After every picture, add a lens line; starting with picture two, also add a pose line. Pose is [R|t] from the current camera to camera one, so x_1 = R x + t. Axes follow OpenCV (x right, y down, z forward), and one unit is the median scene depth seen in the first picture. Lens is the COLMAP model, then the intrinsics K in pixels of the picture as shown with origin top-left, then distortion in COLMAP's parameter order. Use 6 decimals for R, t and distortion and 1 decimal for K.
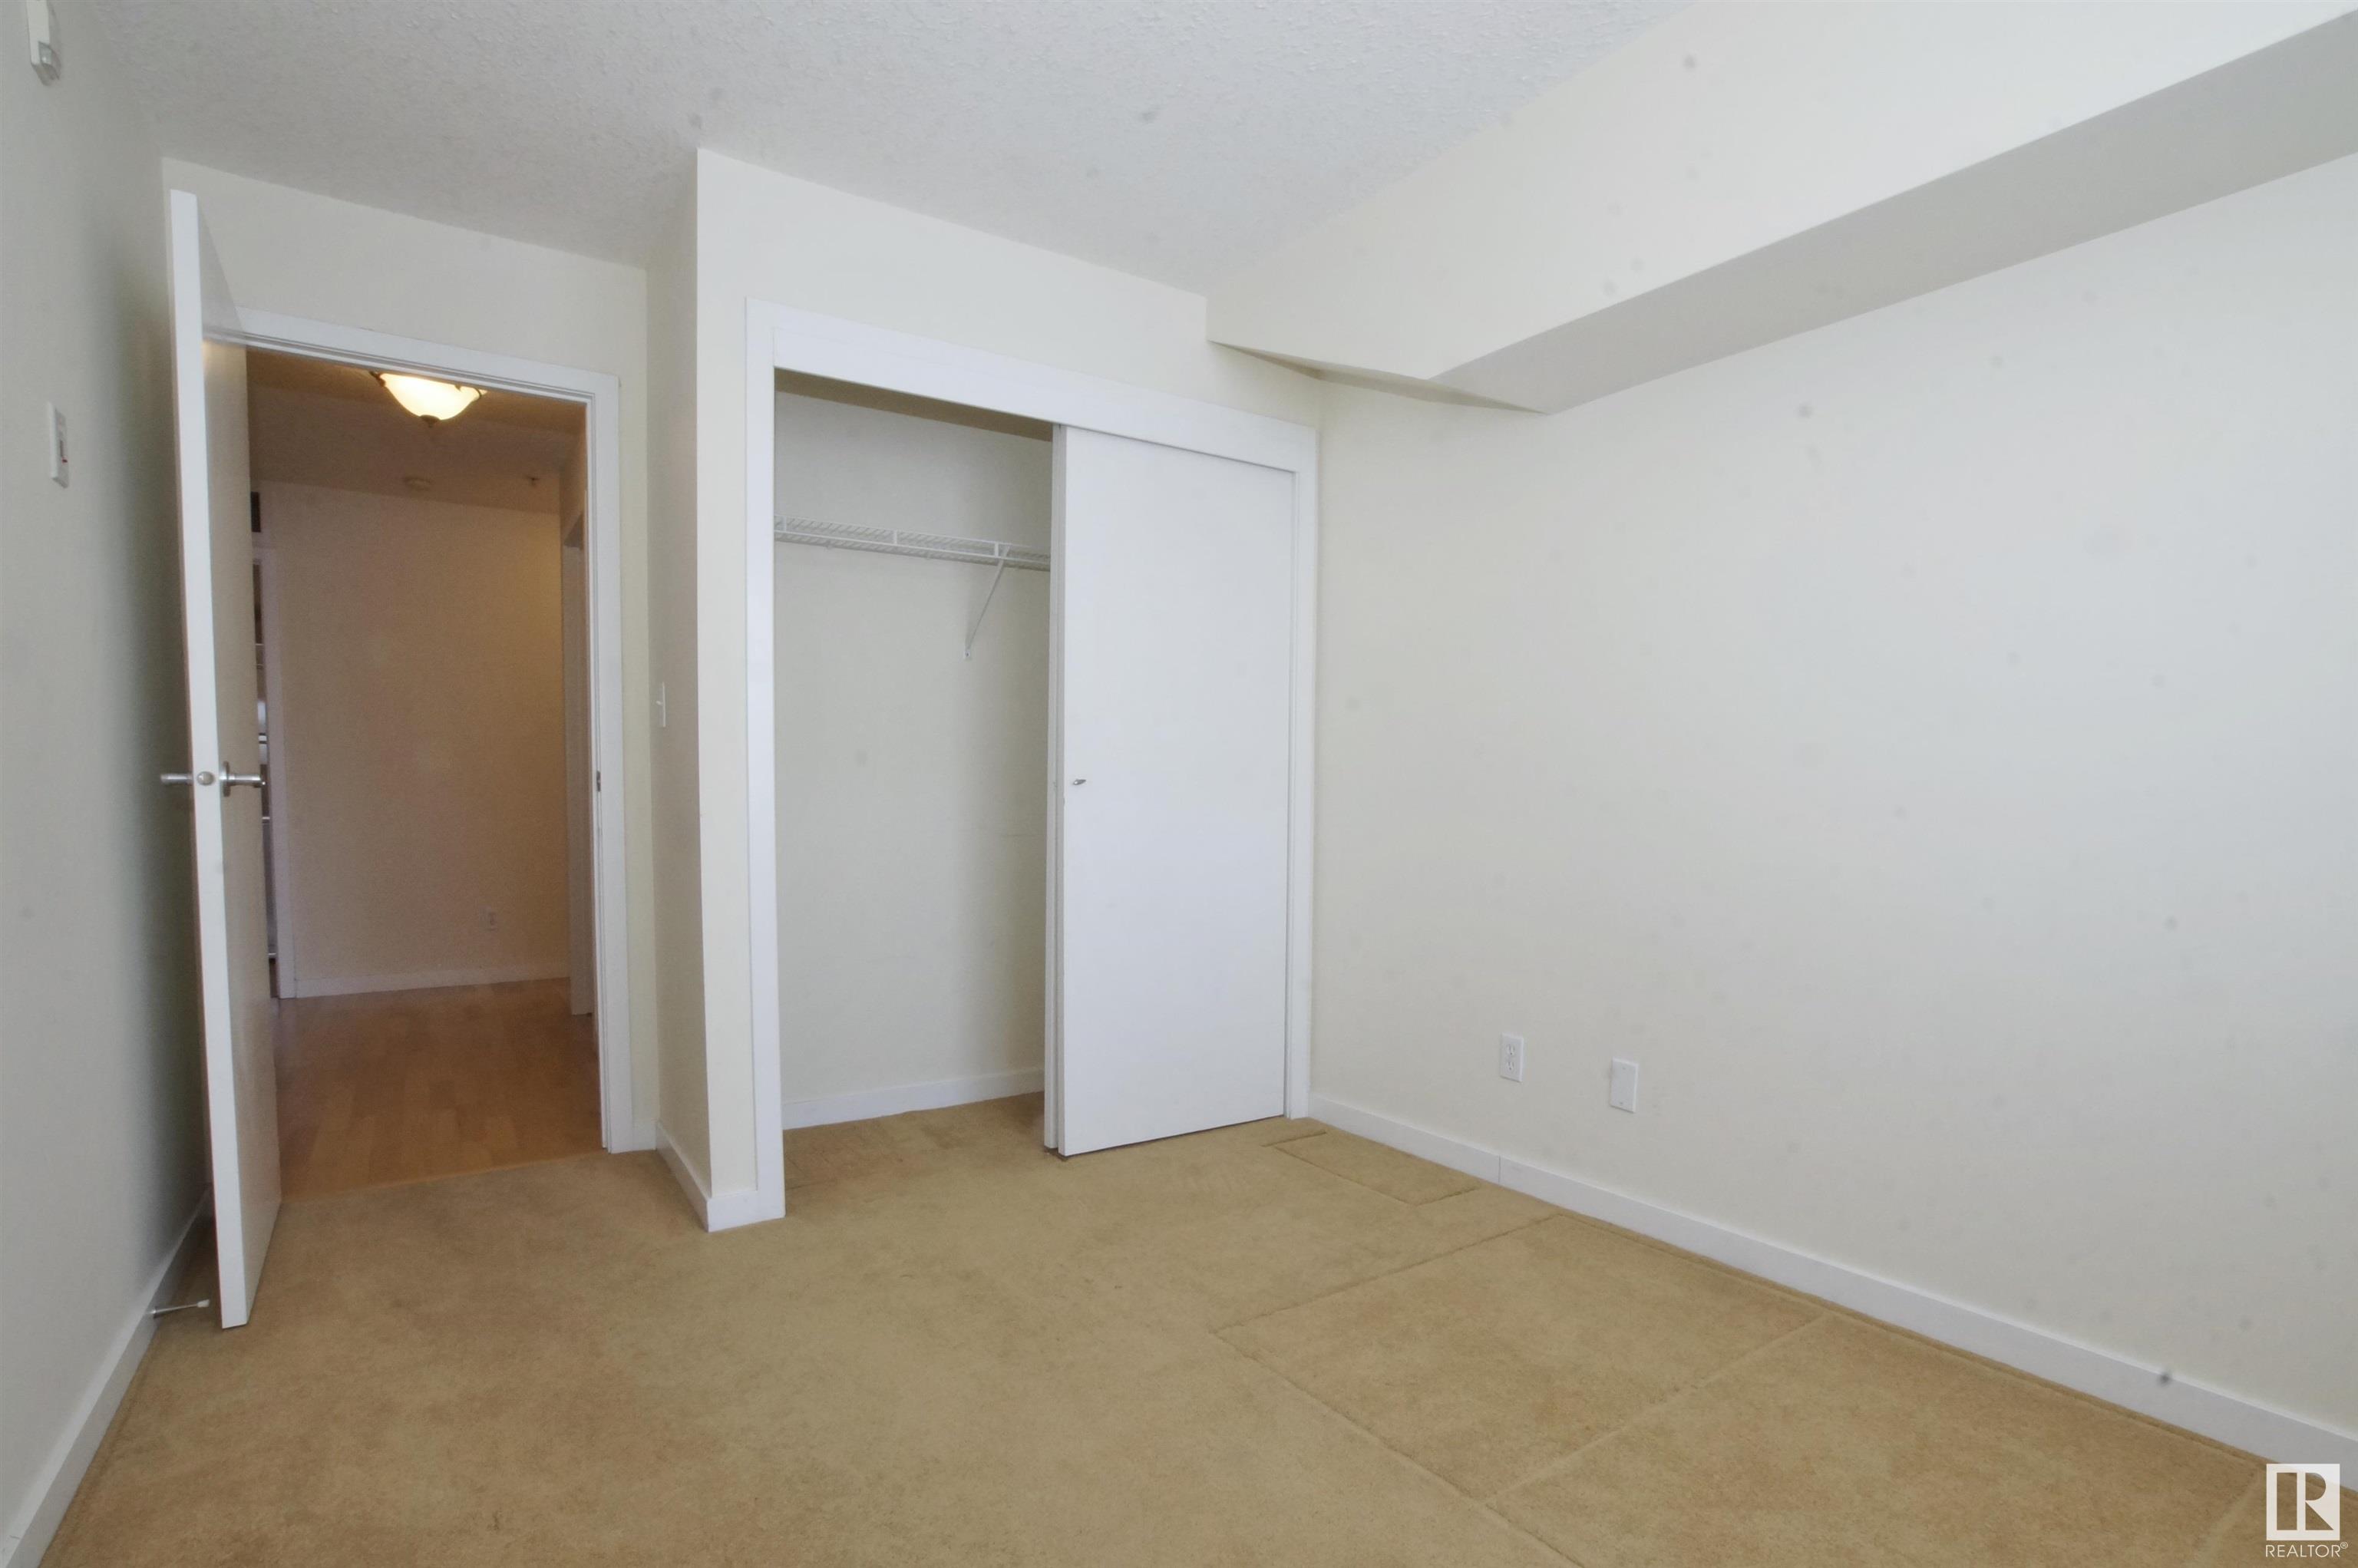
lens RADIAL K [[1156.5, 0, 1206.6], [0, 1156.5, 858.3], [0, 0, 1]] dist [-0.073522, 0.039021]
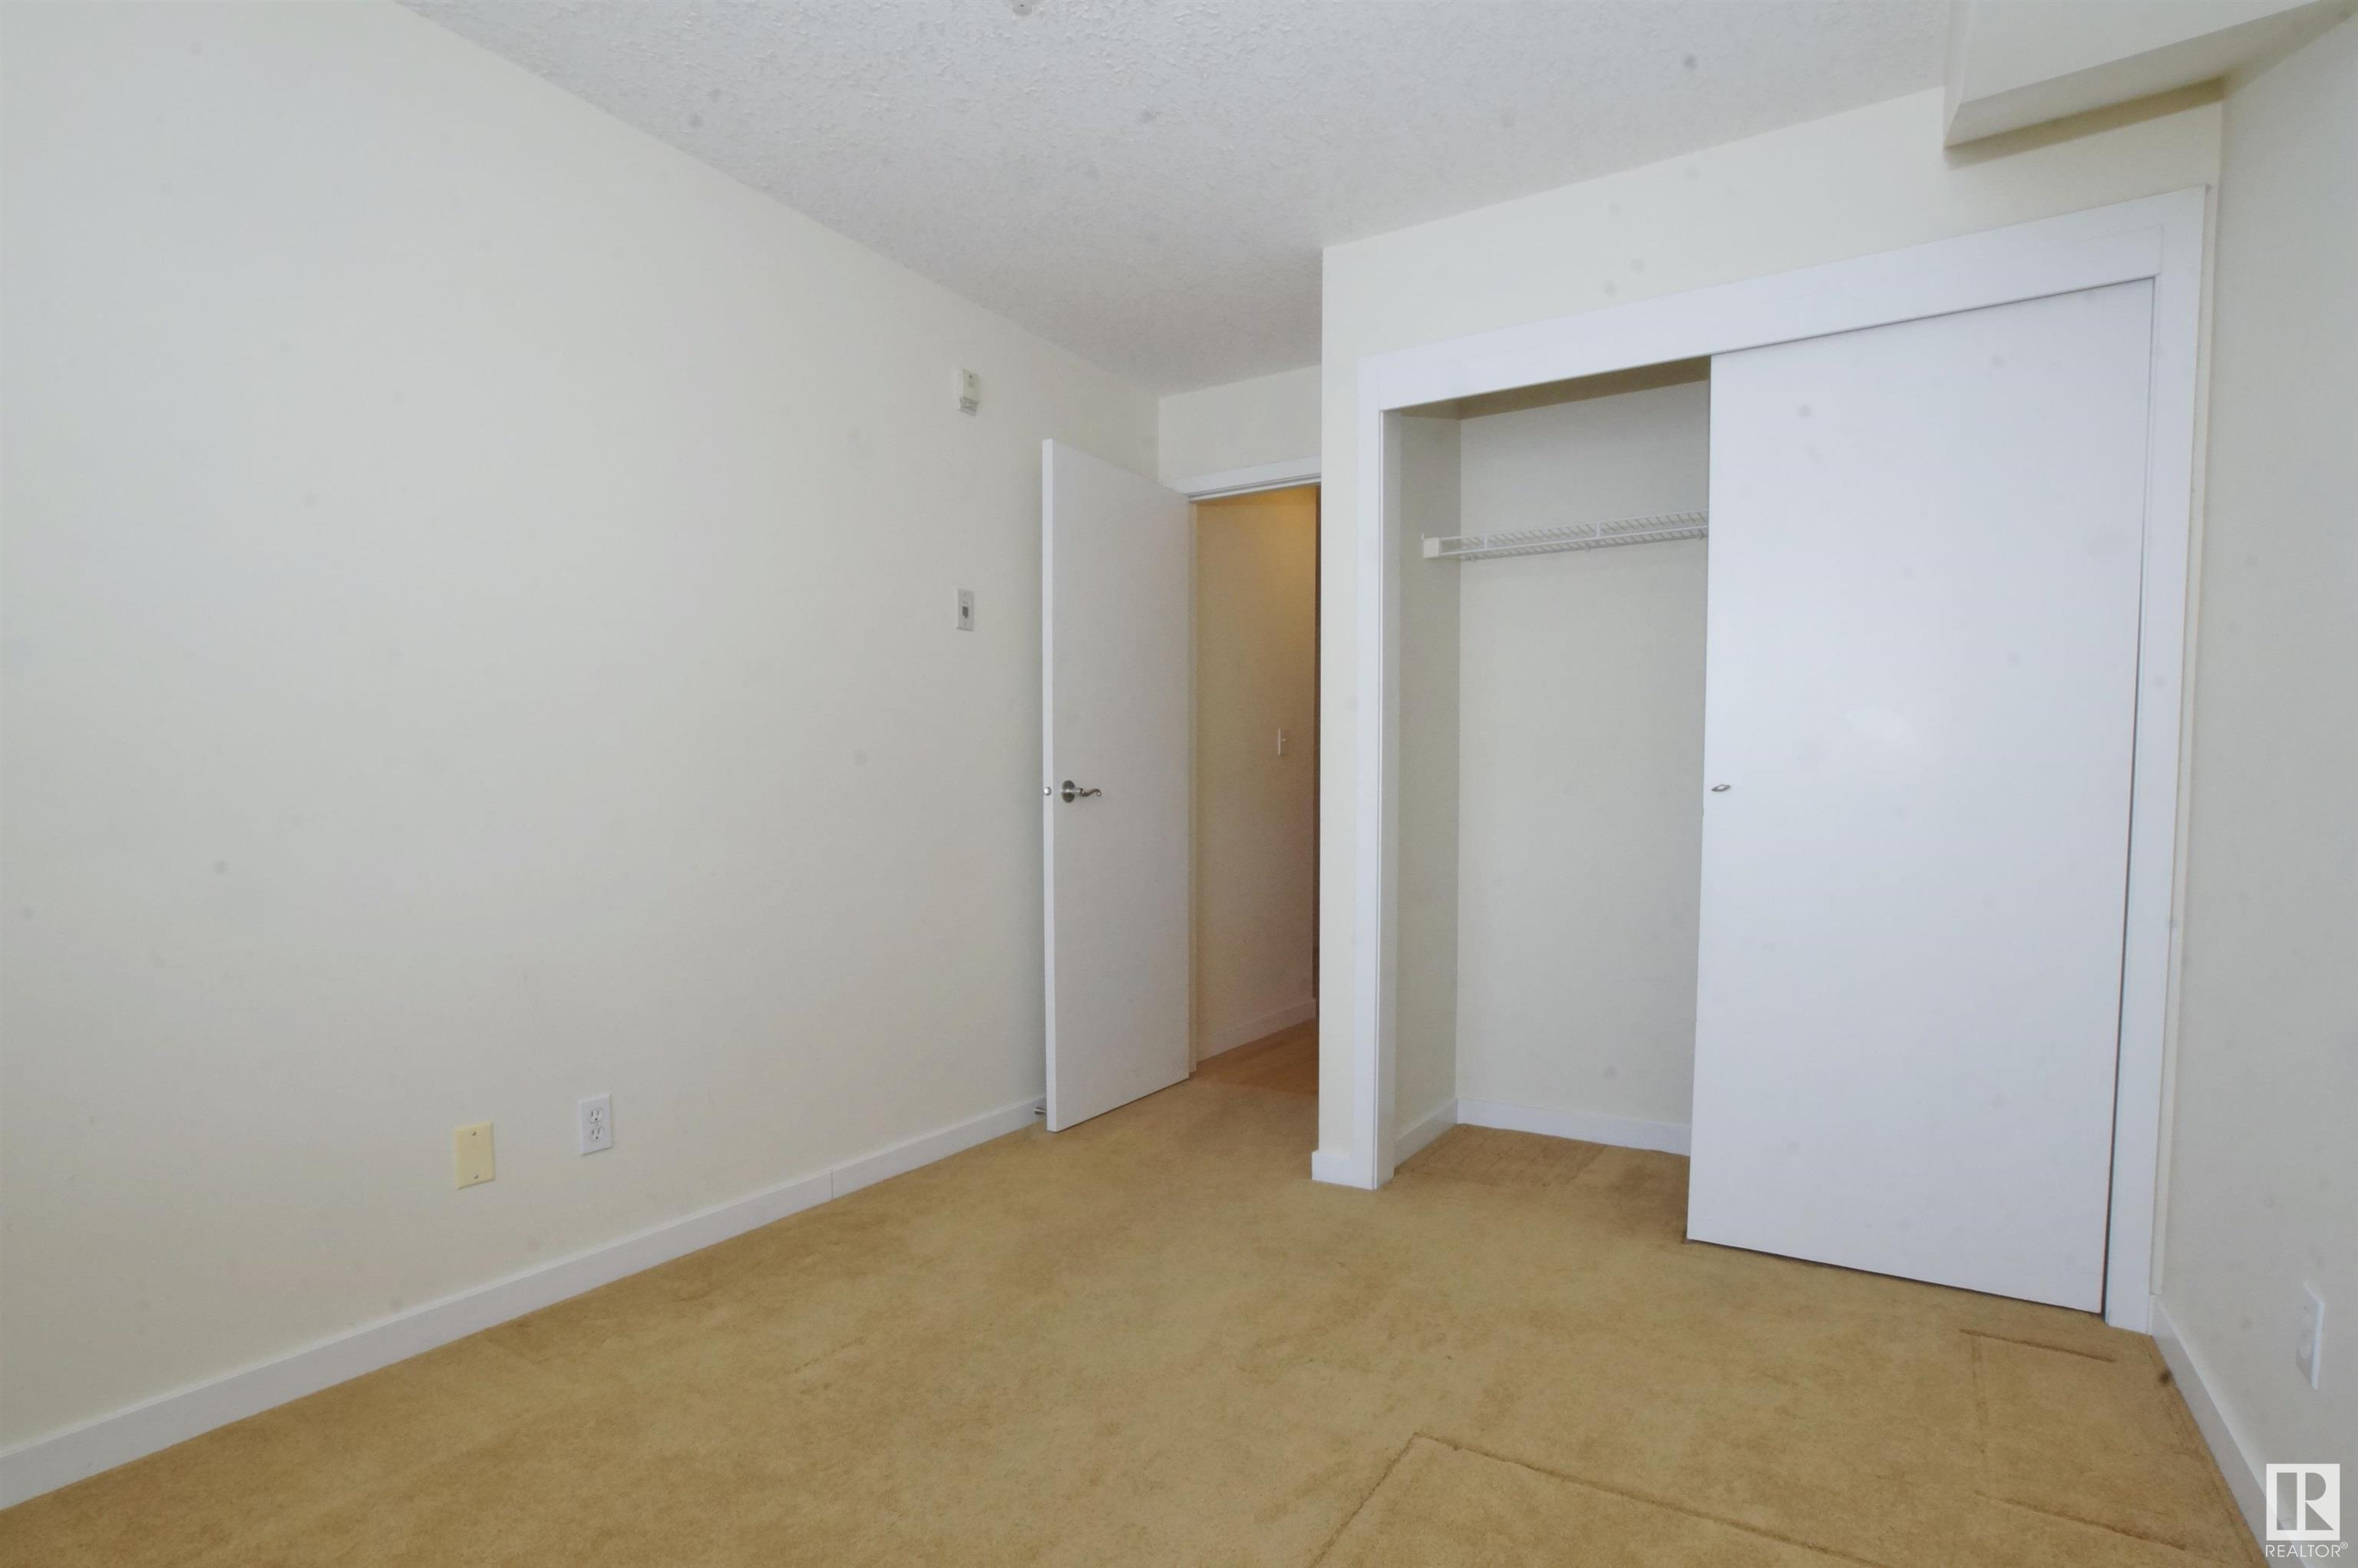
lens RADIAL K [[1156.5, 0, 1206.6], [0, 1156.5, 858.3], [0, 0, 1]] dist [-0.073522, 0.039021]
pose [[0.410750, 0.045130, -0.910631, 0.475522], [-0.051617, 0.998323, 0.026193, -0.019367], [0.910286, 0.036245, 0.412391, 0.339877]]
